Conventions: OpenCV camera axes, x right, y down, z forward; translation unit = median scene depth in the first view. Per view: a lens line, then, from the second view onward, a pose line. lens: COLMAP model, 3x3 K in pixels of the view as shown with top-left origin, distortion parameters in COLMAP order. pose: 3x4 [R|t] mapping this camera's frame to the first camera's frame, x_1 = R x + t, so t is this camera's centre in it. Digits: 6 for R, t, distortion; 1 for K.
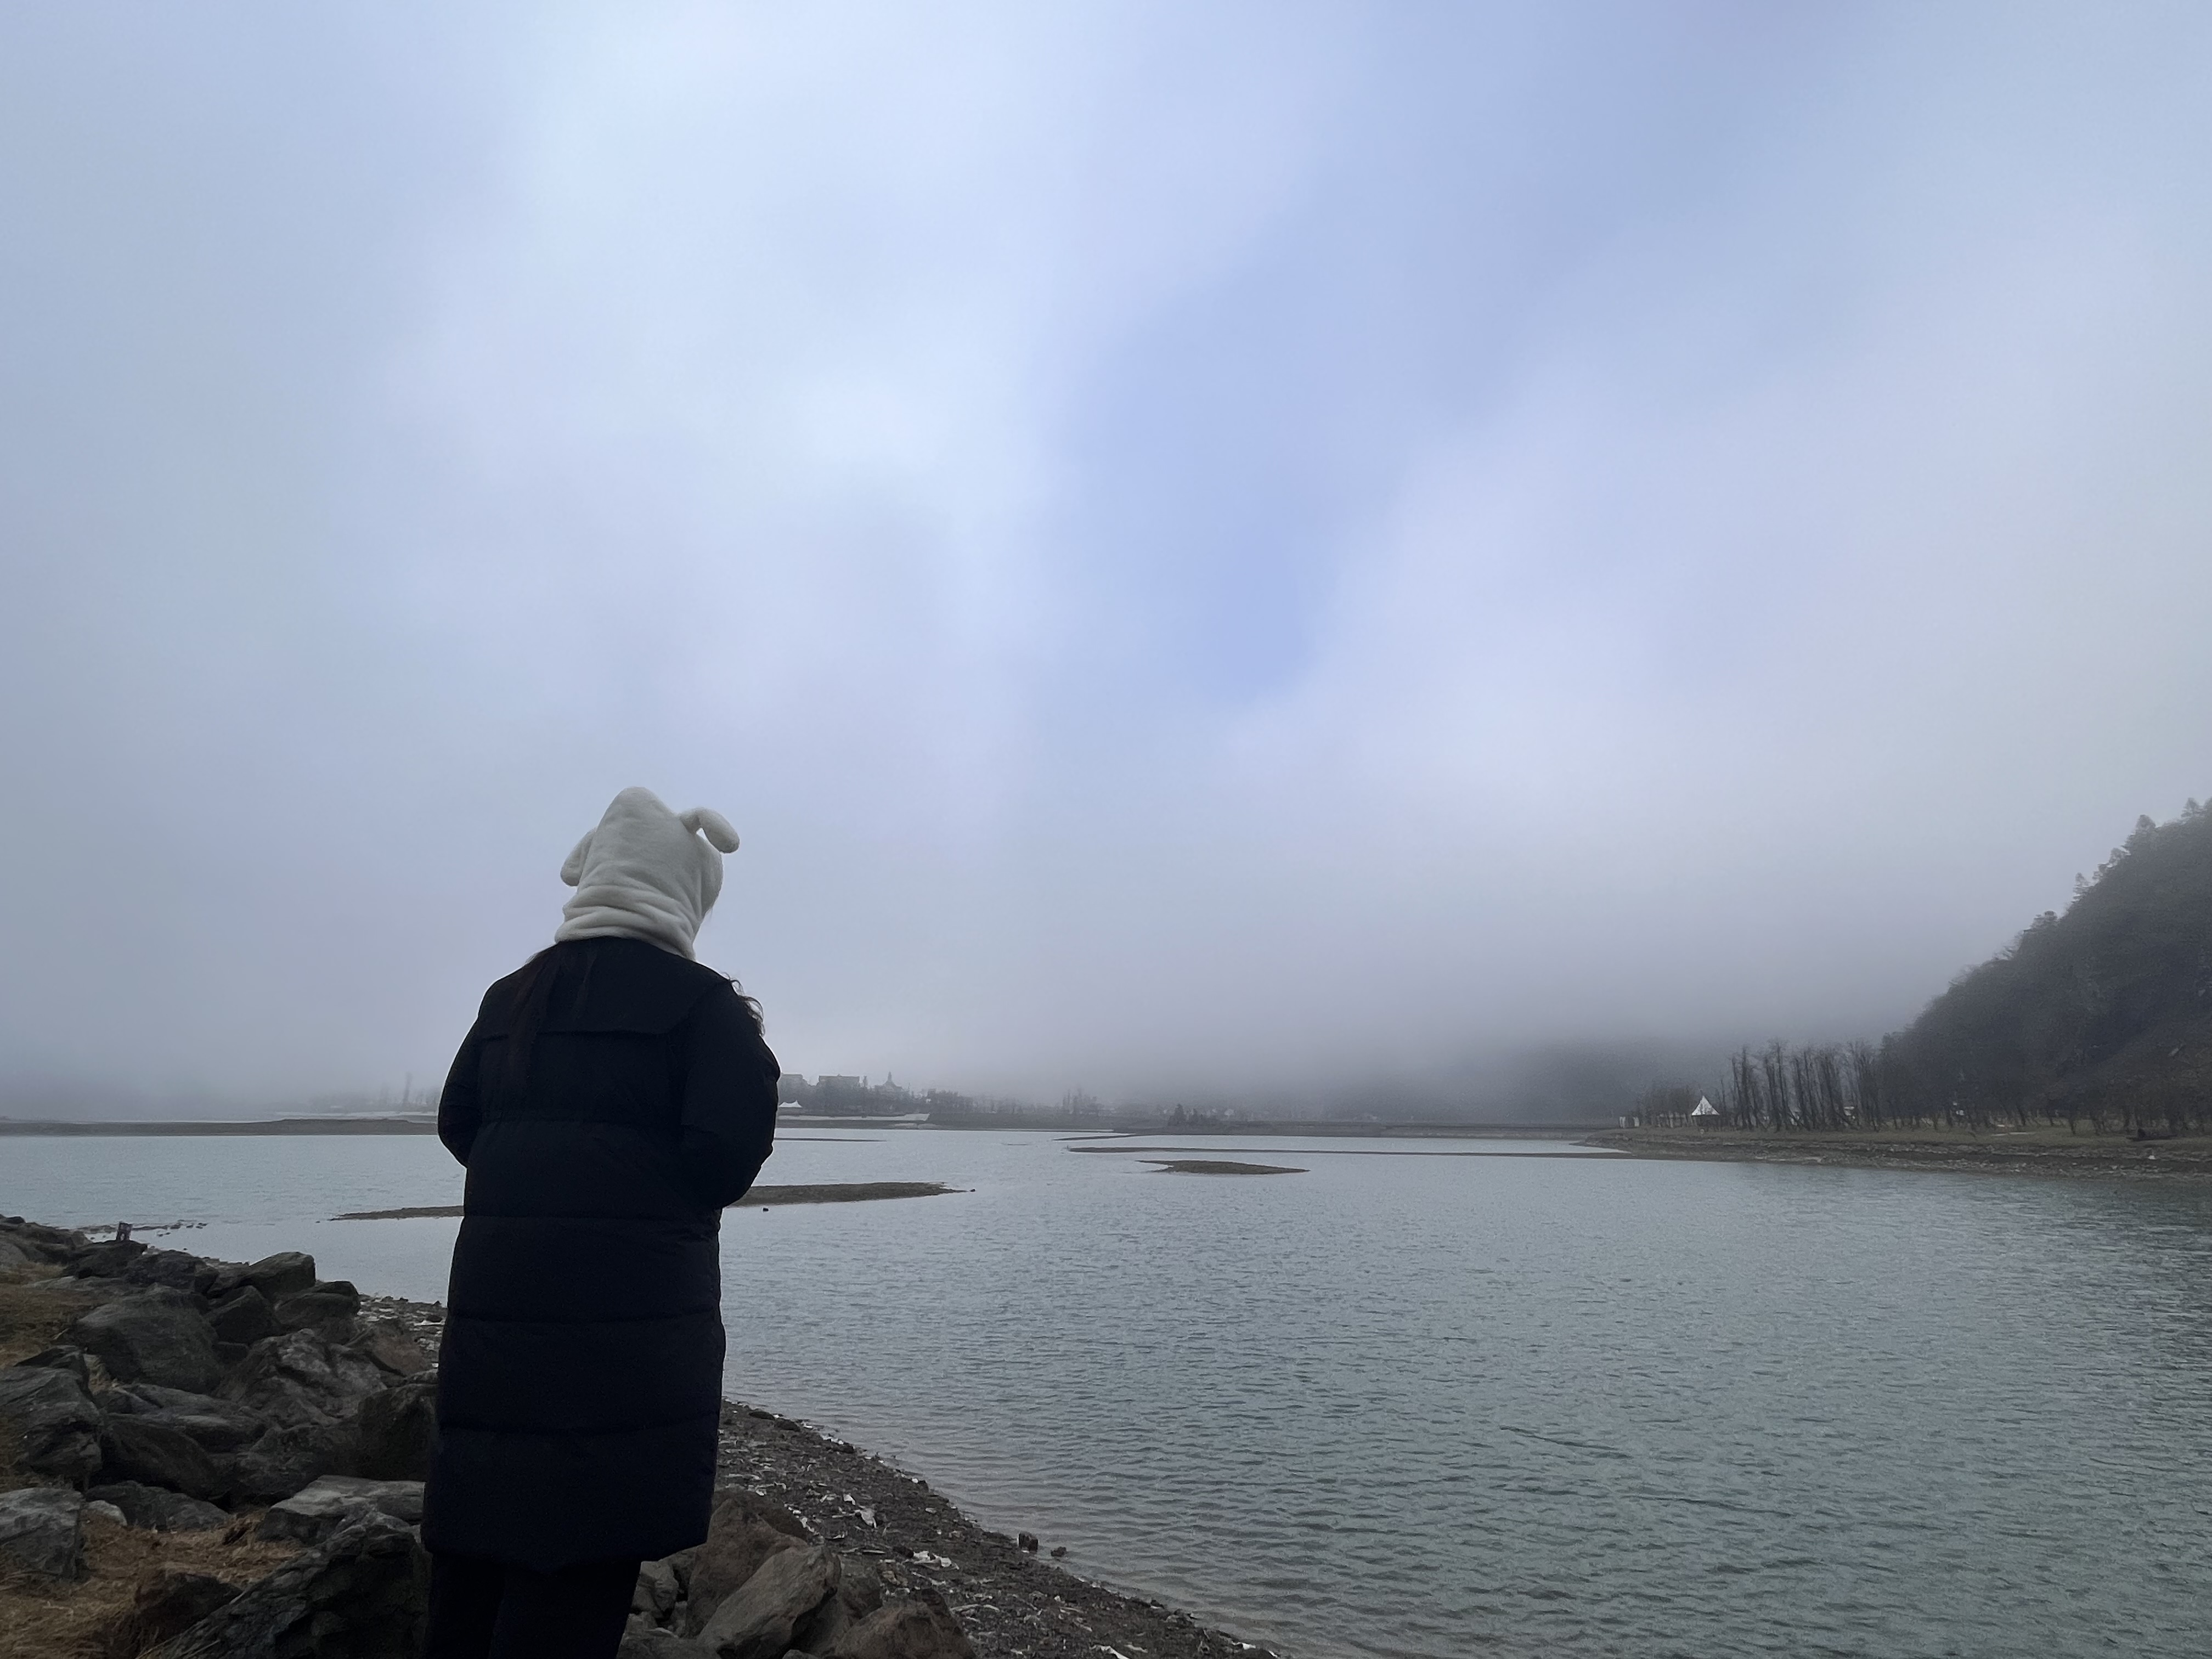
lens RADIAL K [[1122.5, 0, 1106.0], [0, 1122.5, 829.5], [0, 0, 1]] dist [-0.004523, 0.000662]
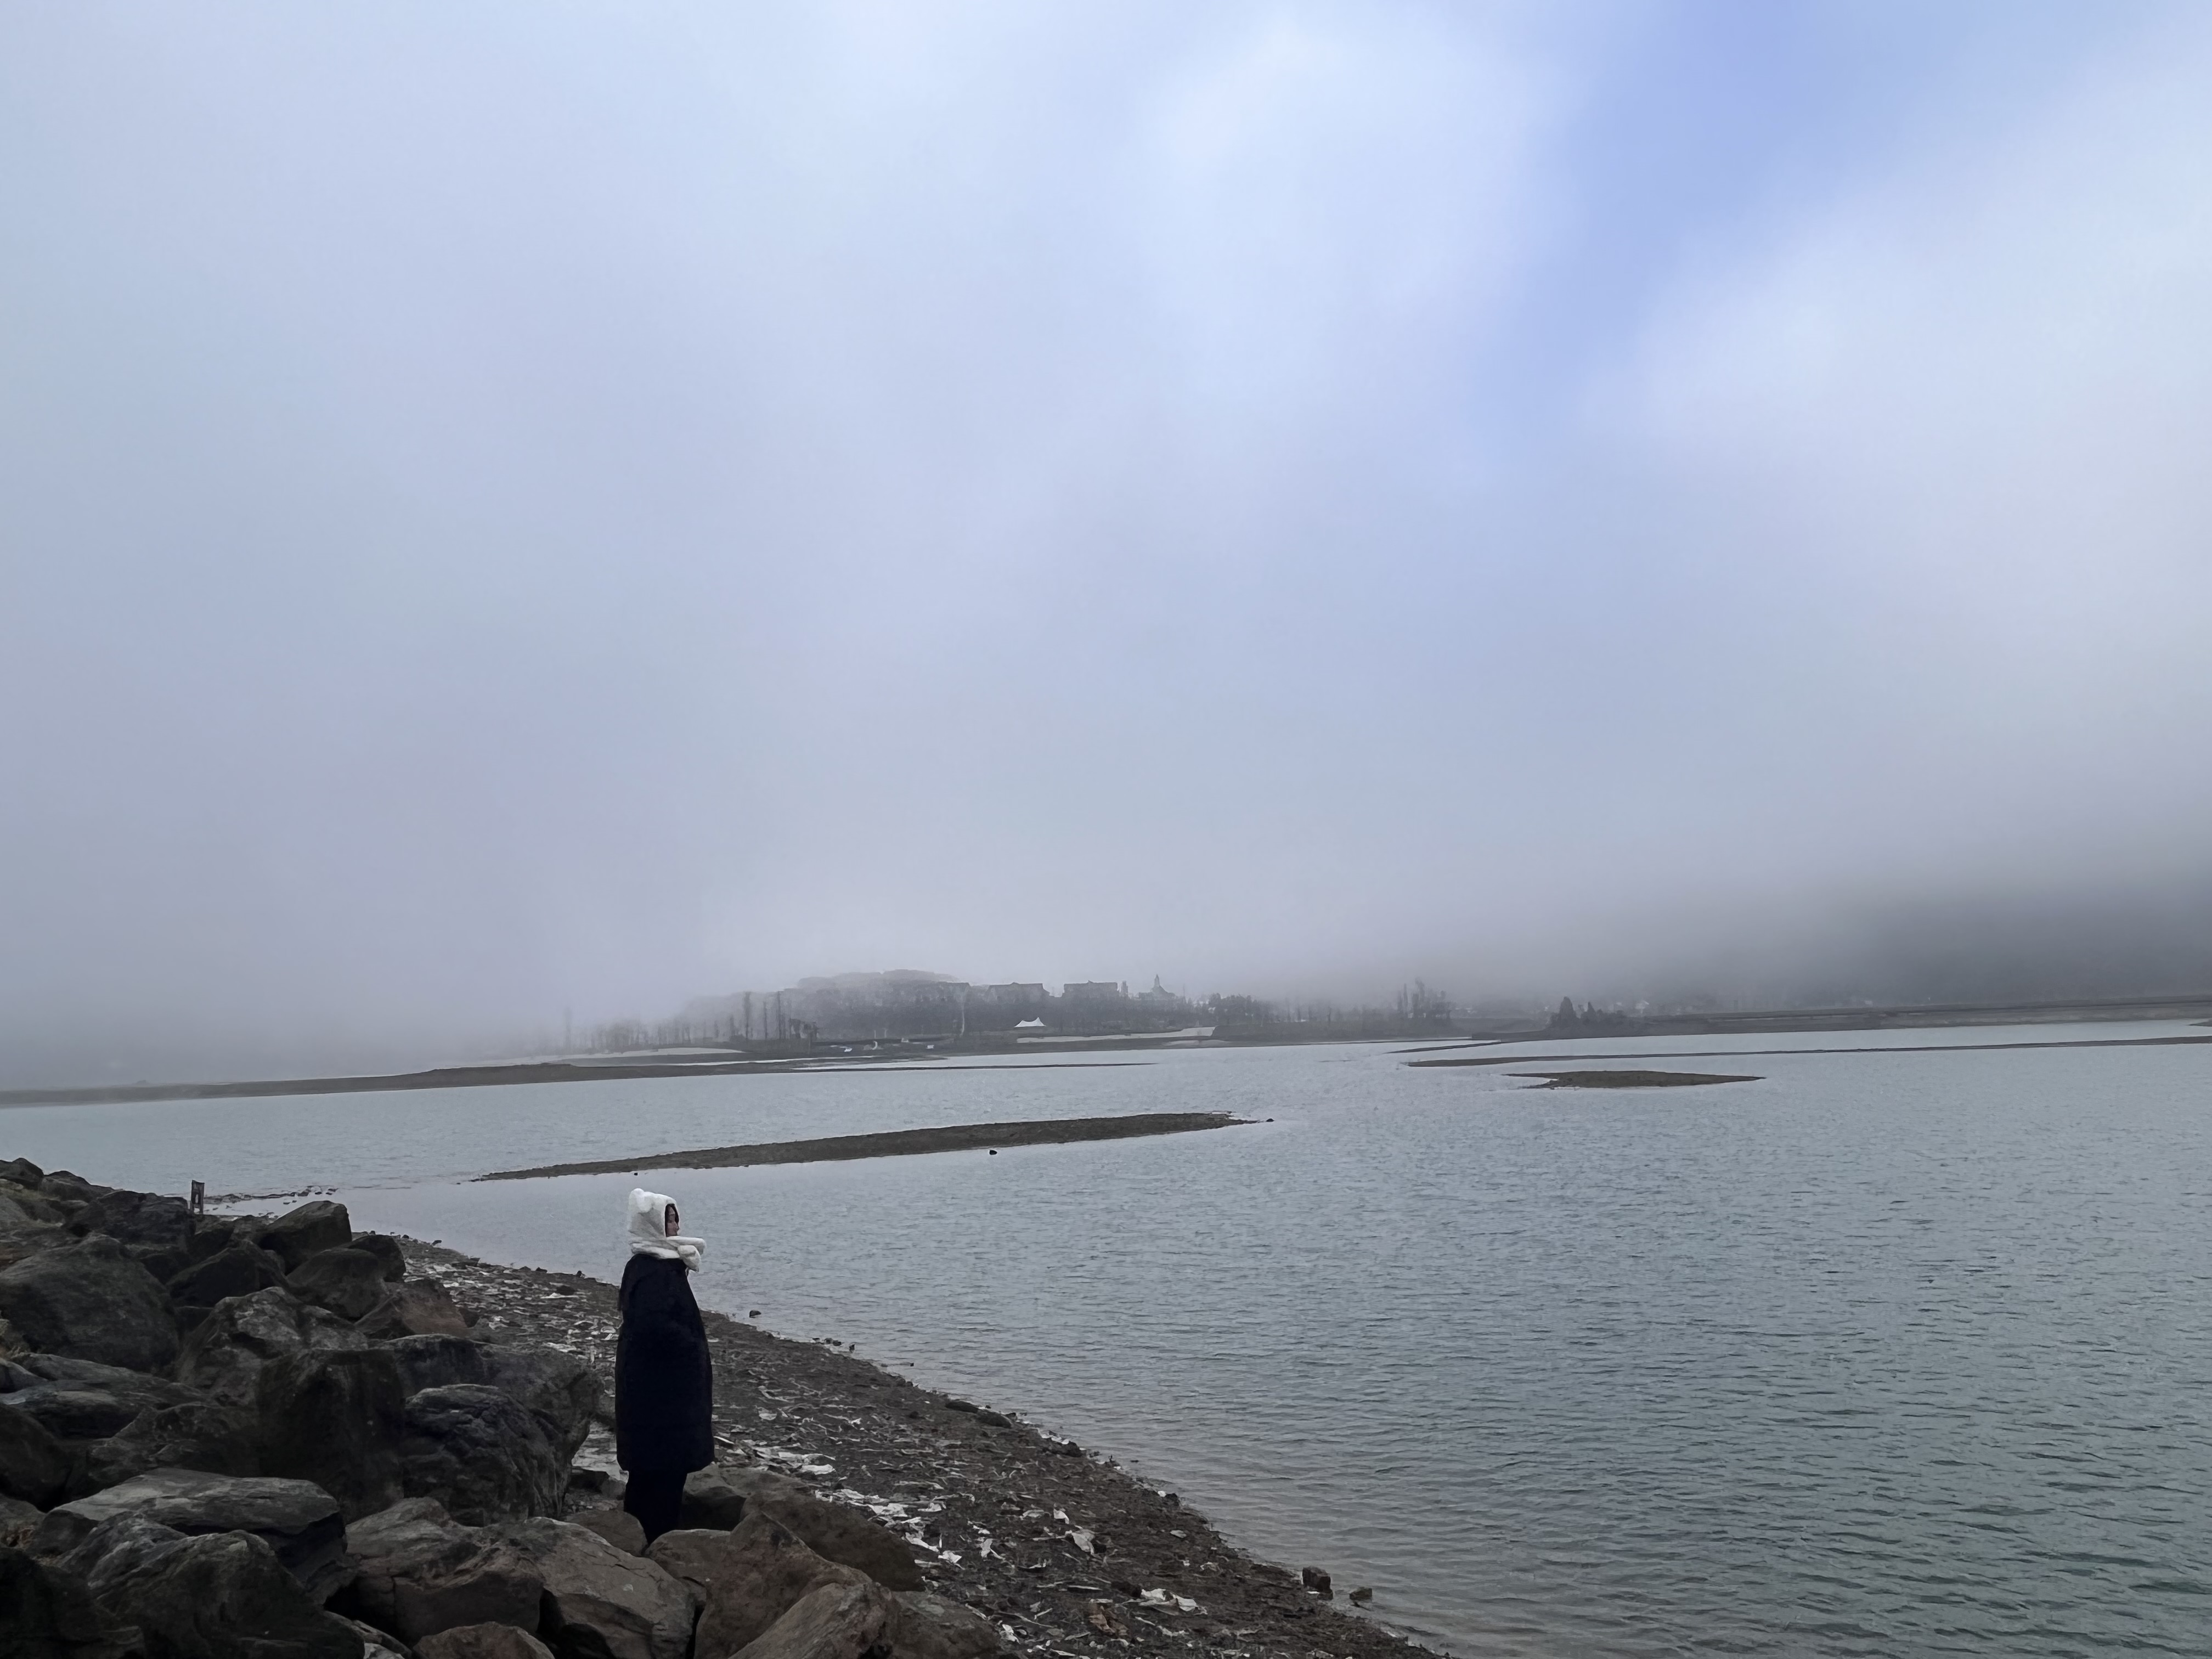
lens RADIAL K [[1560.7, 0, 1106.0], [0, 1560.7, 829.5], [0, 0, 1]] dist [0.007817, -0.013509]
pose [[0.973625, -0.075432, -0.215323, 0.046995], [0.101107, 0.988684, 0.110820, 0.061708], [0.204527, -0.129668, 0.970234, 0.103941]]
